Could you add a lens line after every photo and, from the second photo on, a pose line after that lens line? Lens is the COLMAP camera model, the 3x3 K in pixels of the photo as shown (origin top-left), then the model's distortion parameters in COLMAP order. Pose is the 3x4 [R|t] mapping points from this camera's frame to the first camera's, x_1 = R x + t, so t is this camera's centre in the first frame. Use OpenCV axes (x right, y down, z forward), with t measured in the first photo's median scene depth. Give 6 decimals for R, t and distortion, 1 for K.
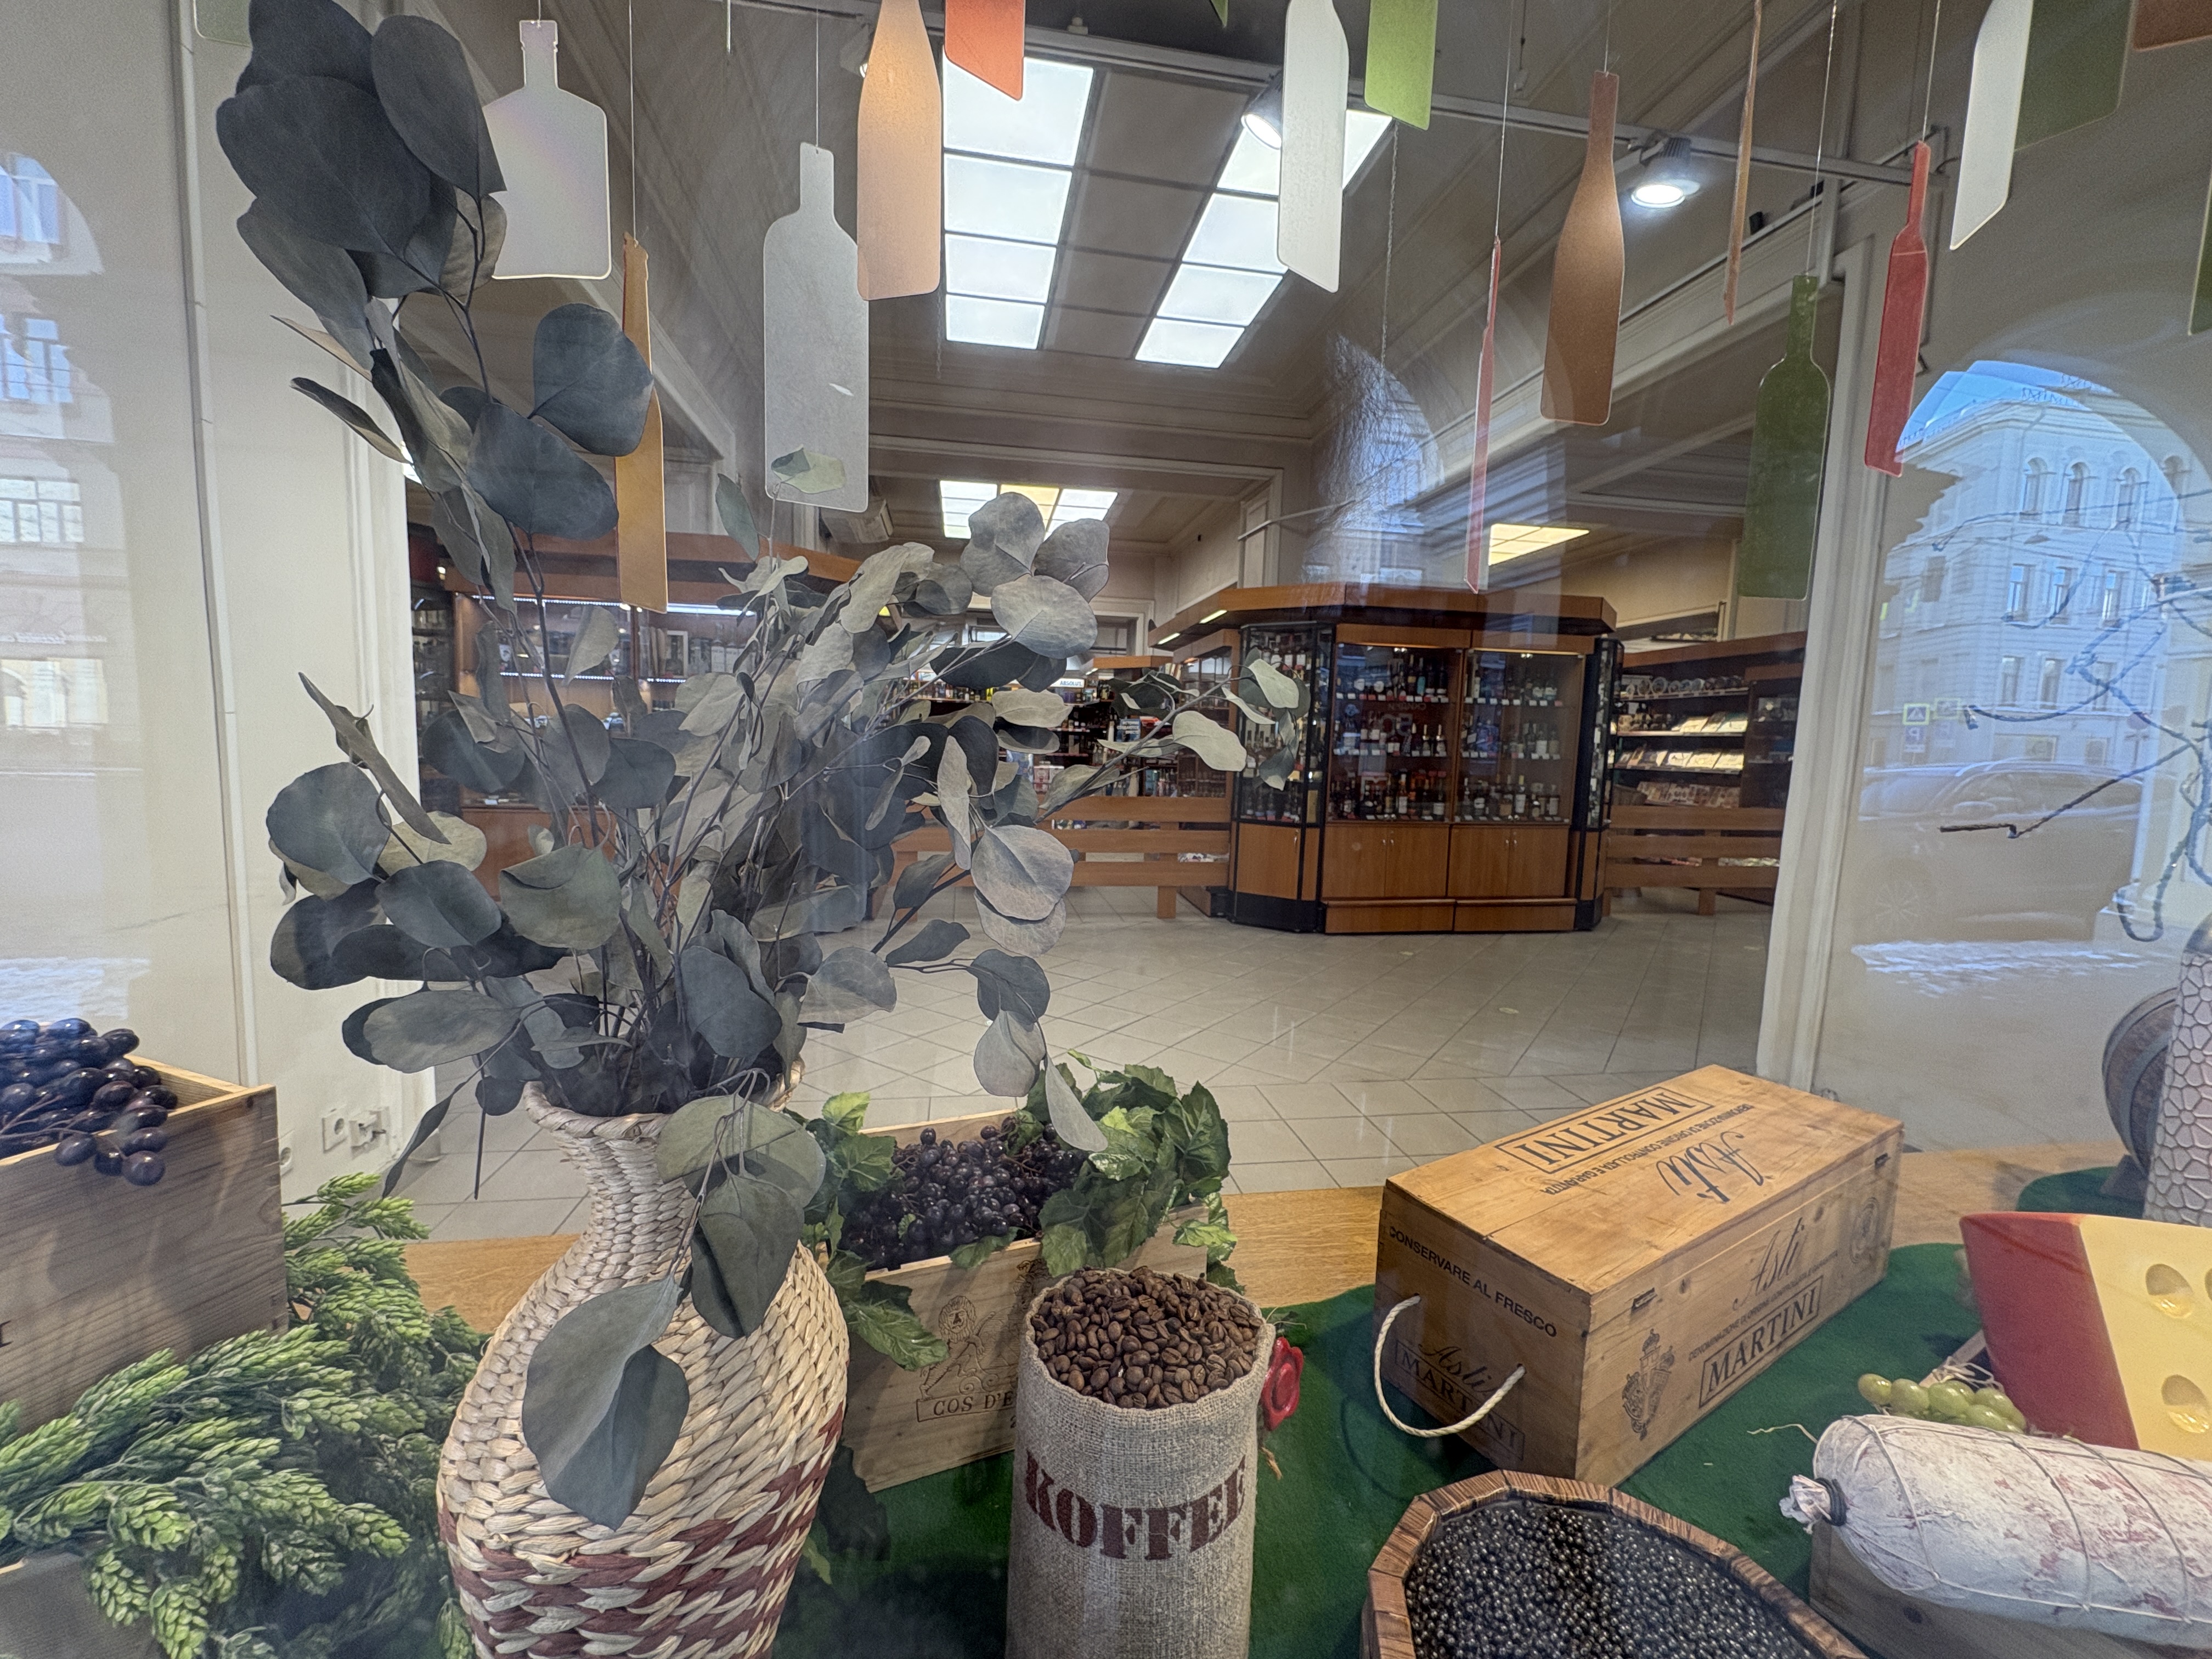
lens RADIAL K [[886.9, 0, 1115.8], [0, 886.9, 822.2], [0, 0, 1]] dist [-0.001800, -0.000048]
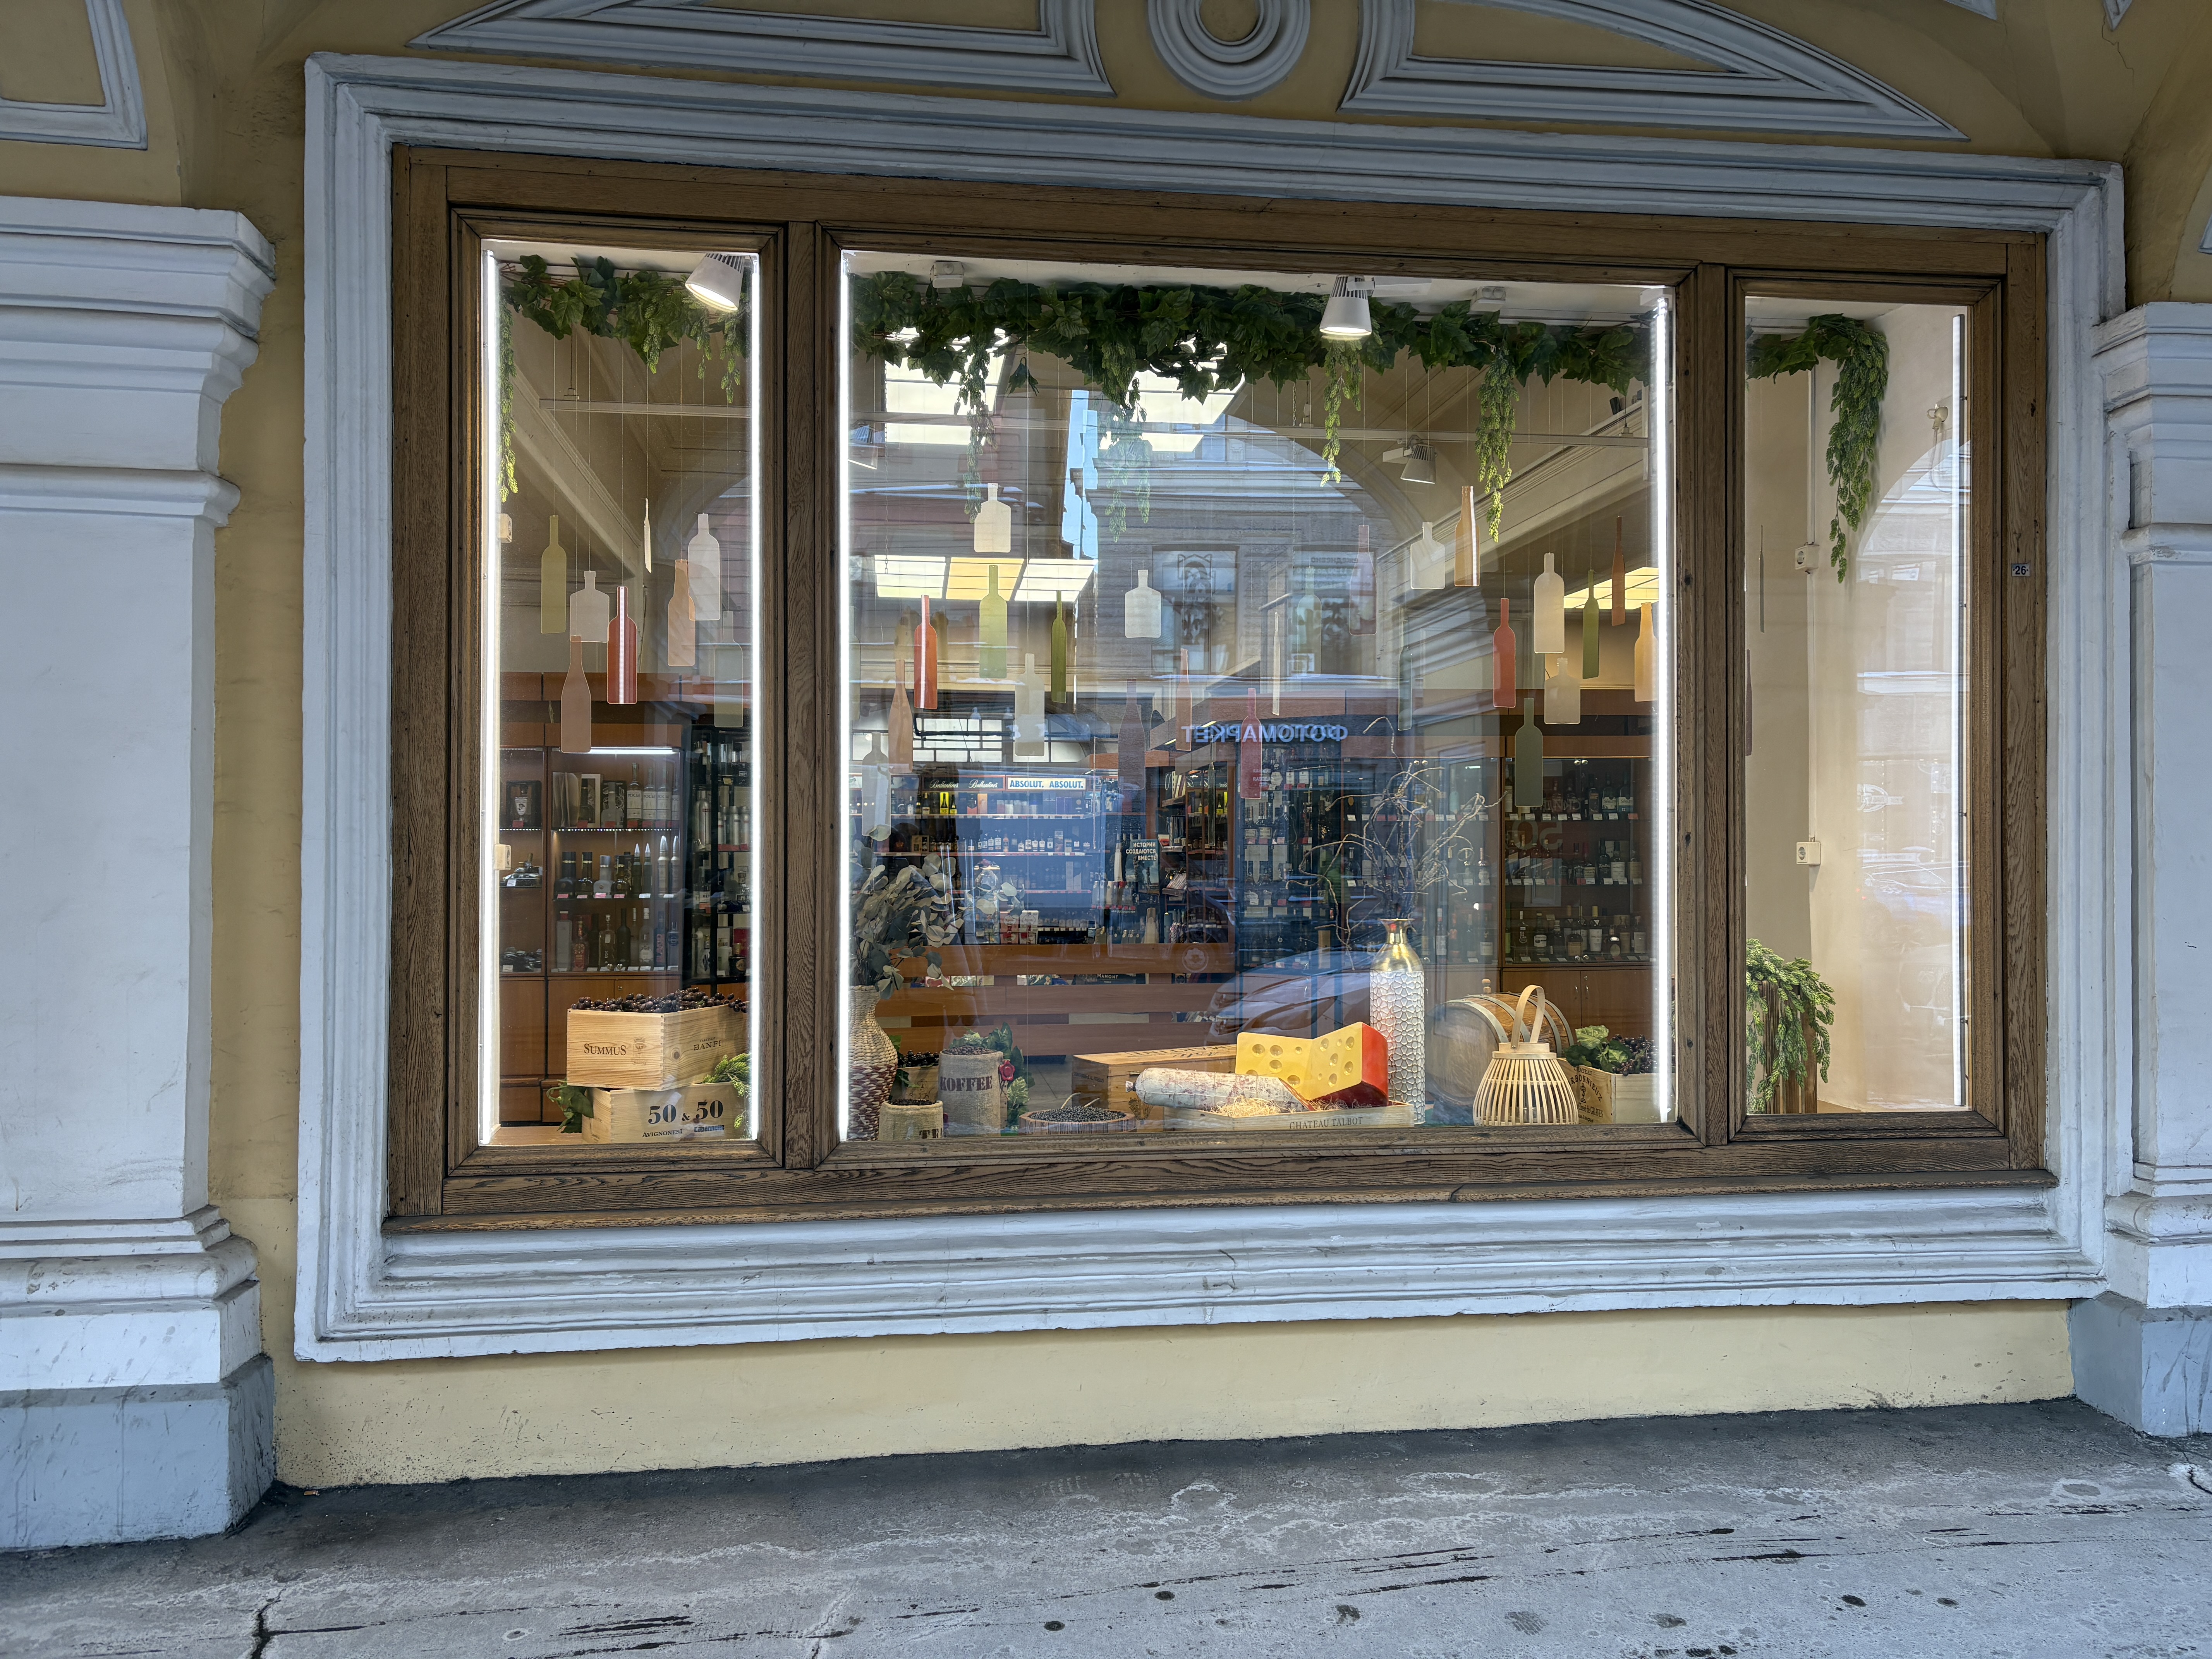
lens RADIAL K [[1677.1, 0, 1100.0], [0, 1677.1, 832.5], [0, 0, 1]] dist [0.039586, -0.013044]
pose [[0.998282, -0.032594, -0.048682, 0.087470], [0.027161, 0.993739, -0.108377, 0.035829], [0.051910, 0.106869, 0.992917, -0.567630]]
